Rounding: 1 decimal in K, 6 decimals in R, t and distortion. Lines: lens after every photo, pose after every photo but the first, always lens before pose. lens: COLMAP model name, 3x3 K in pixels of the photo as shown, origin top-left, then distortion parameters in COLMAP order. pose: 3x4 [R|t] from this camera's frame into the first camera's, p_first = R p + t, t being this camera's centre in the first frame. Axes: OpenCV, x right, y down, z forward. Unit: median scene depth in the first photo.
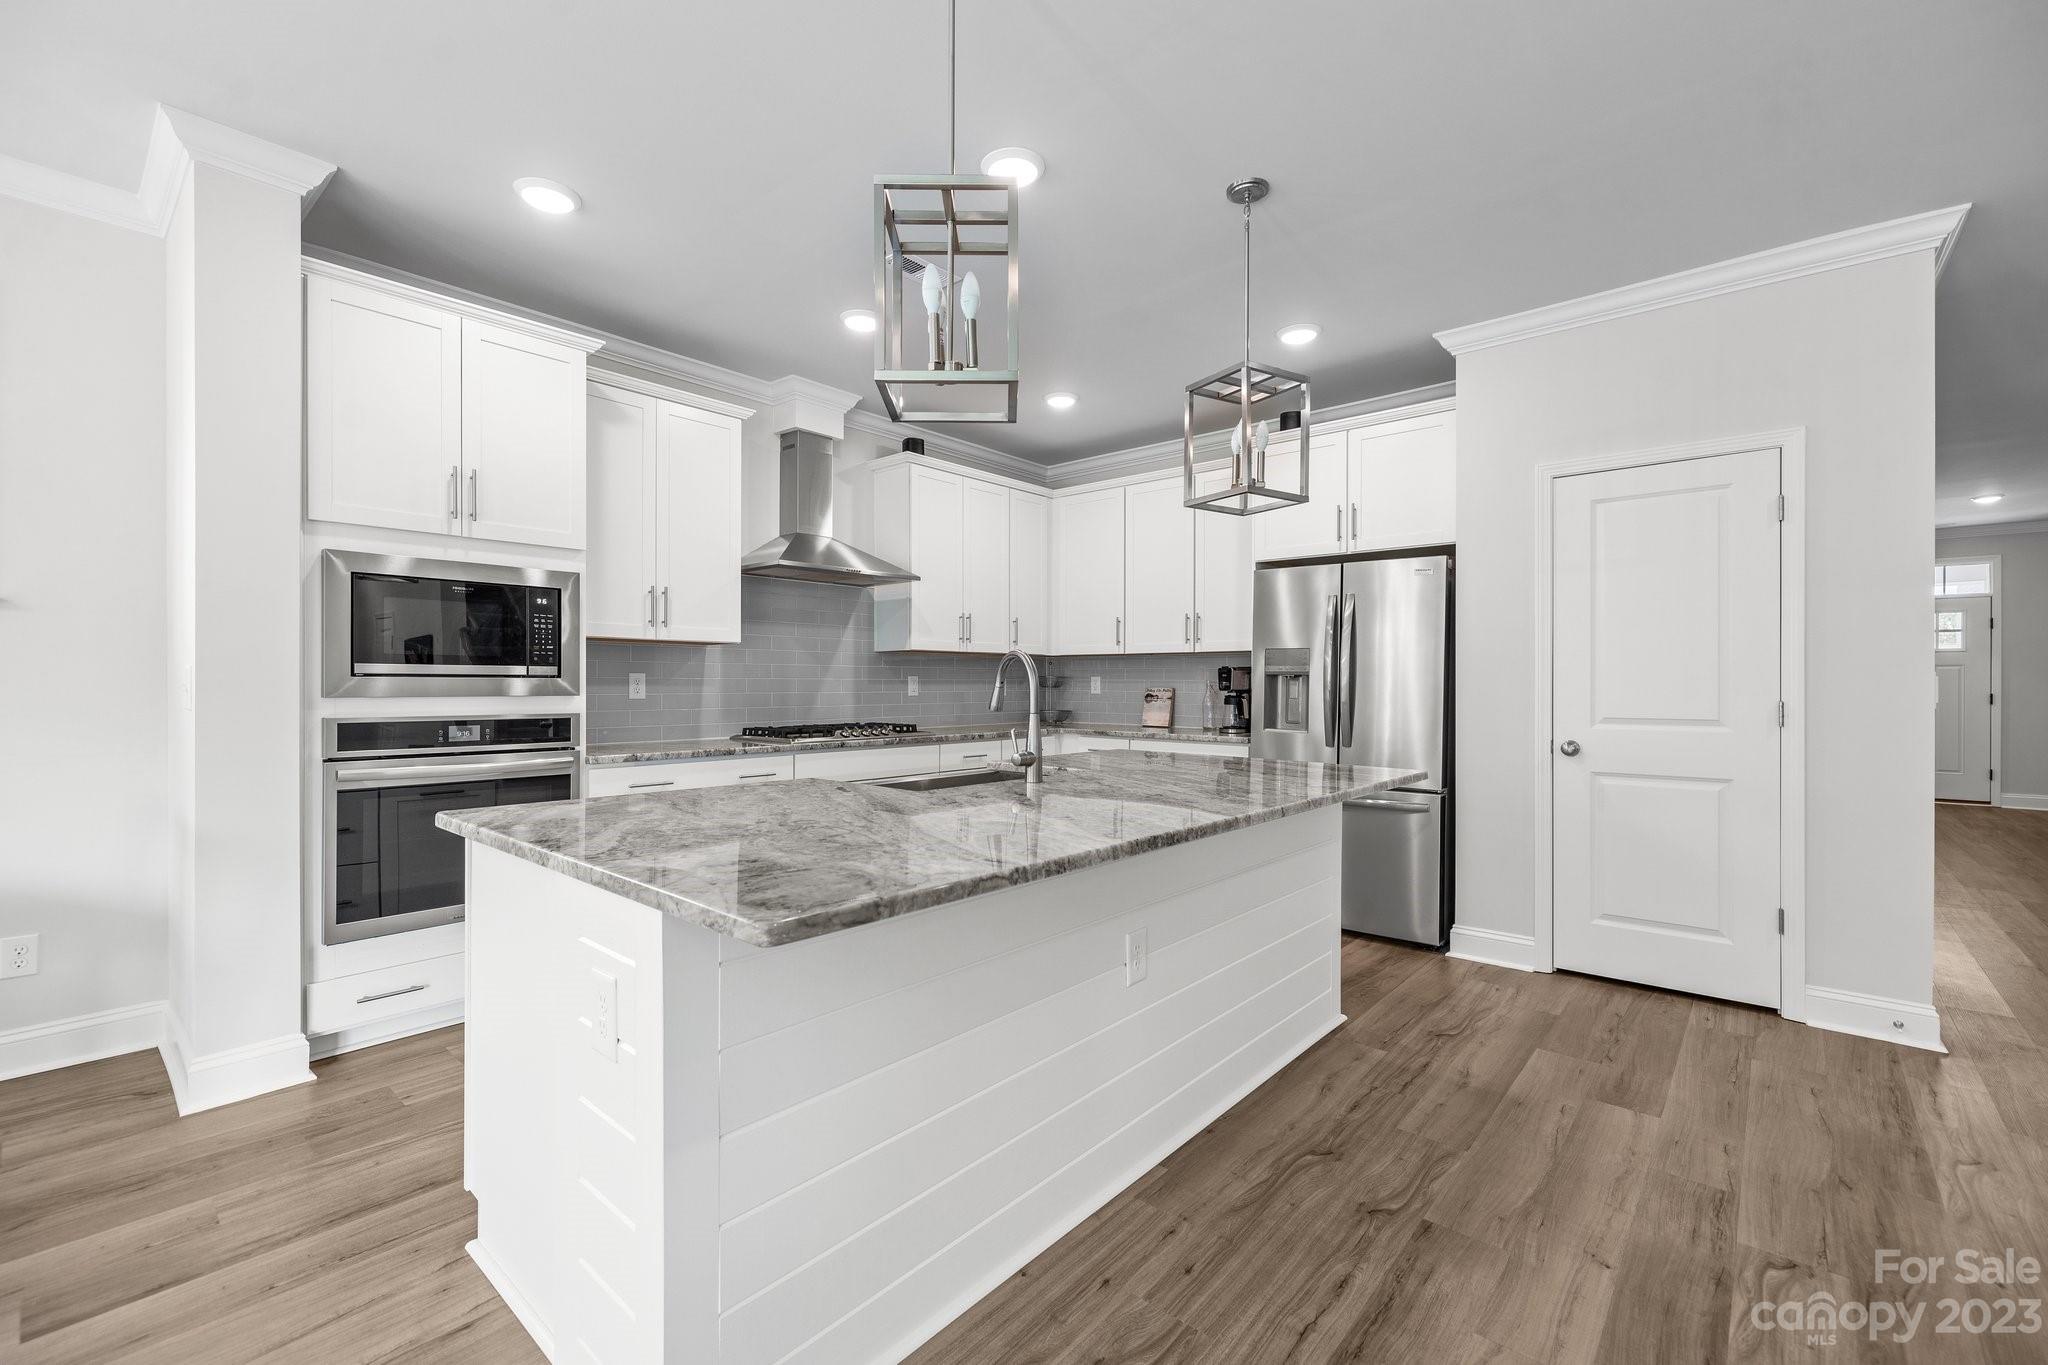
lens RADIAL K [[871.7, 0, 1024.0], [0, 871.7, 682.5], [0, 0, 1]] dist [-0.001686, -0.000132]
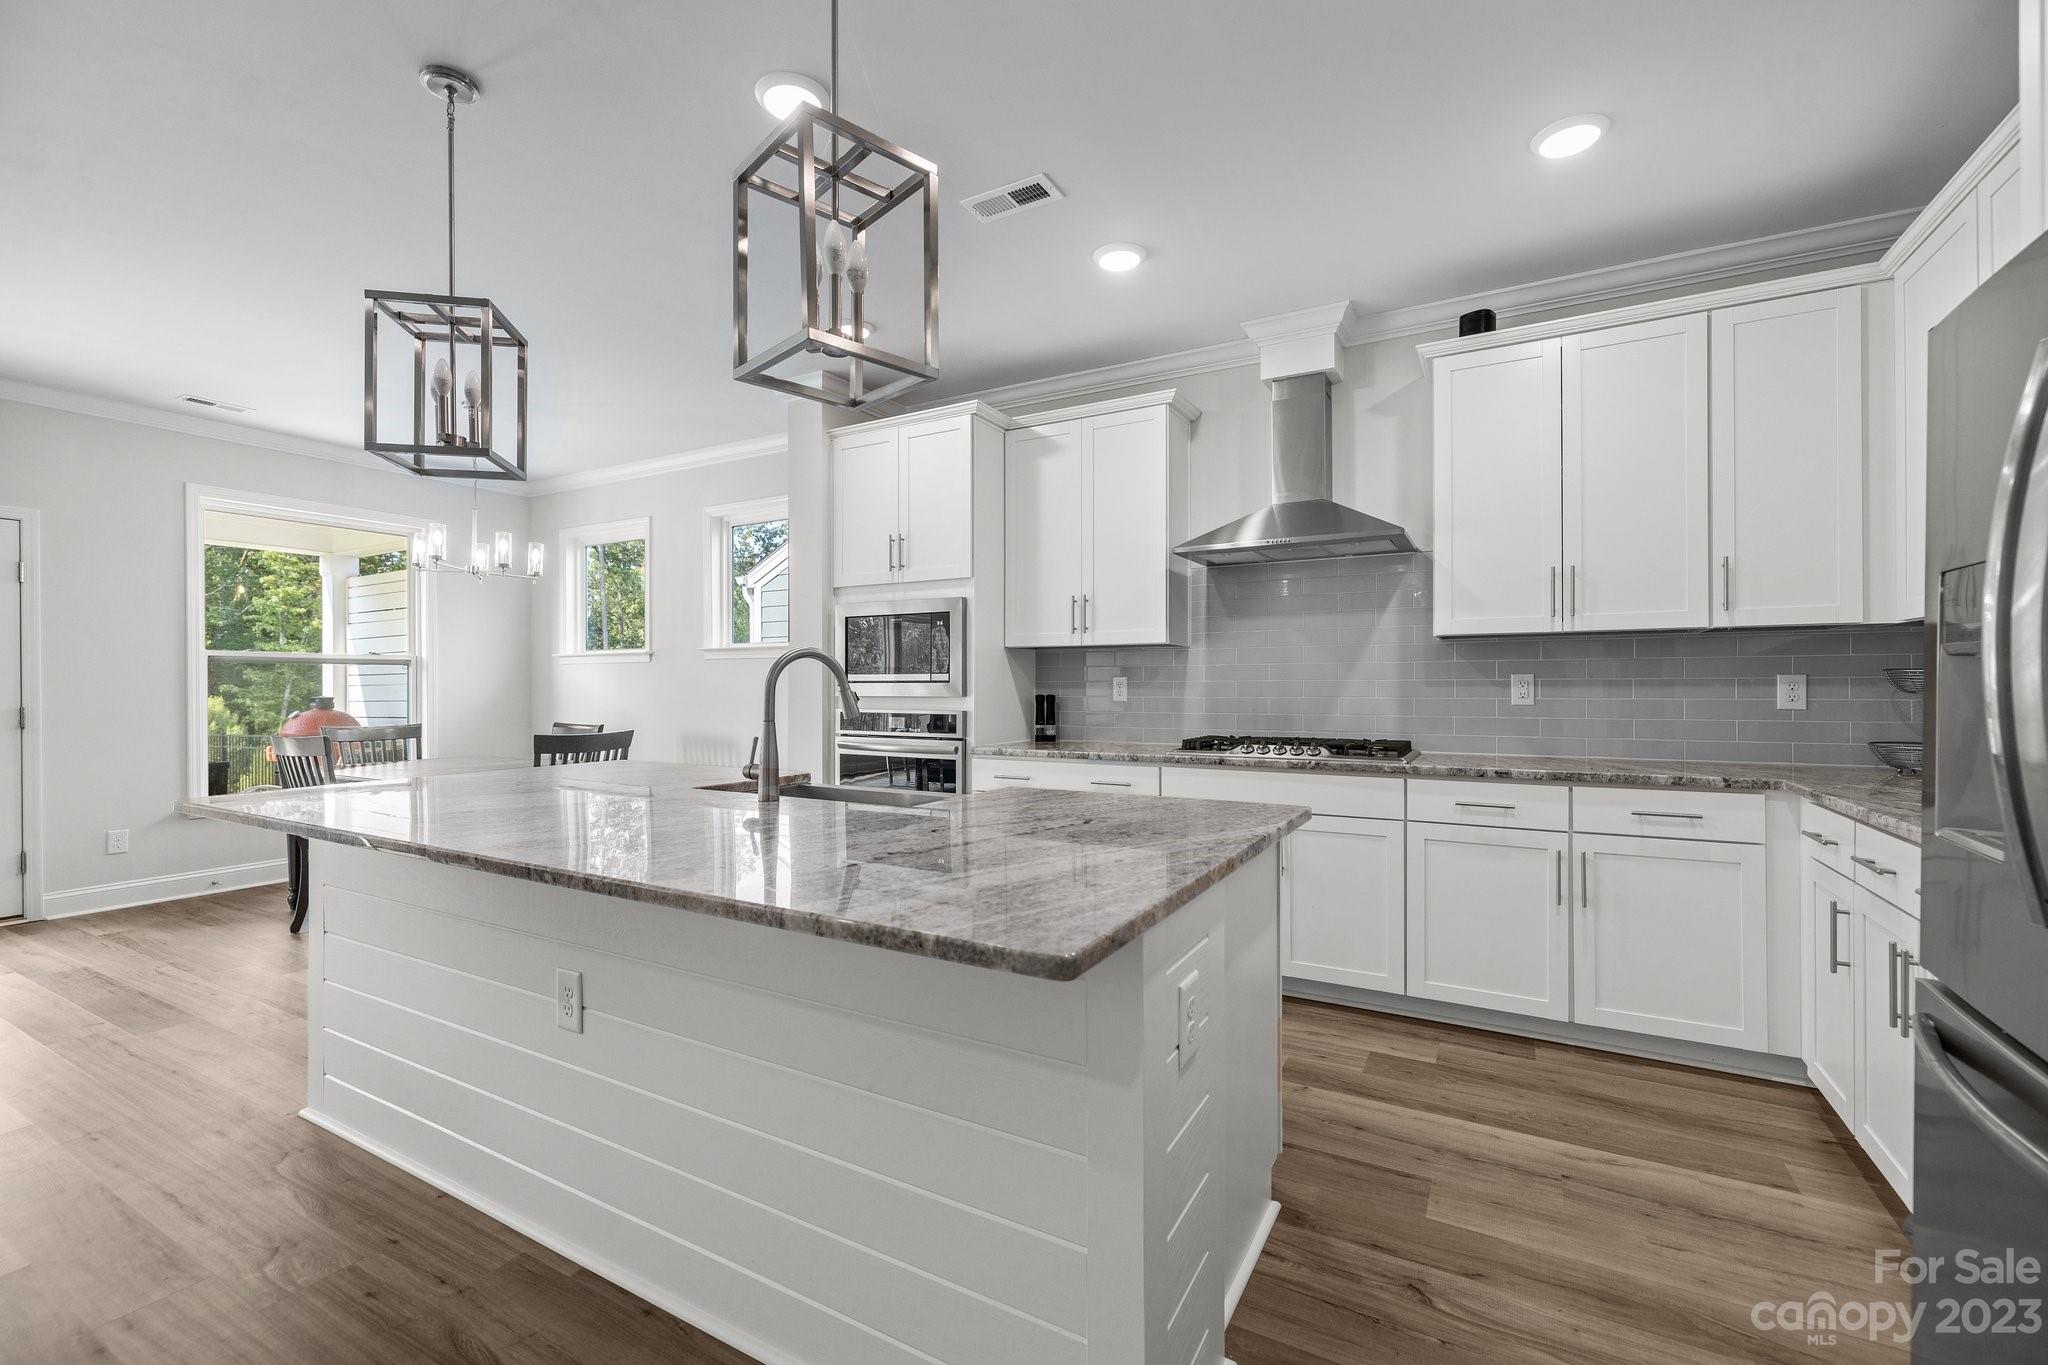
lens RADIAL K [[871.7, 0, 1024.0], [0, 871.7, 682.5], [0, 0, 1]] dist [-0.001686, -0.000132]
pose [[0.193876, -0.006659, -0.981003, 0.608182], [0.002757, 0.999977, -0.006243, 0.002514], [0.981022, -0.001494, 0.193890, 0.725134]]
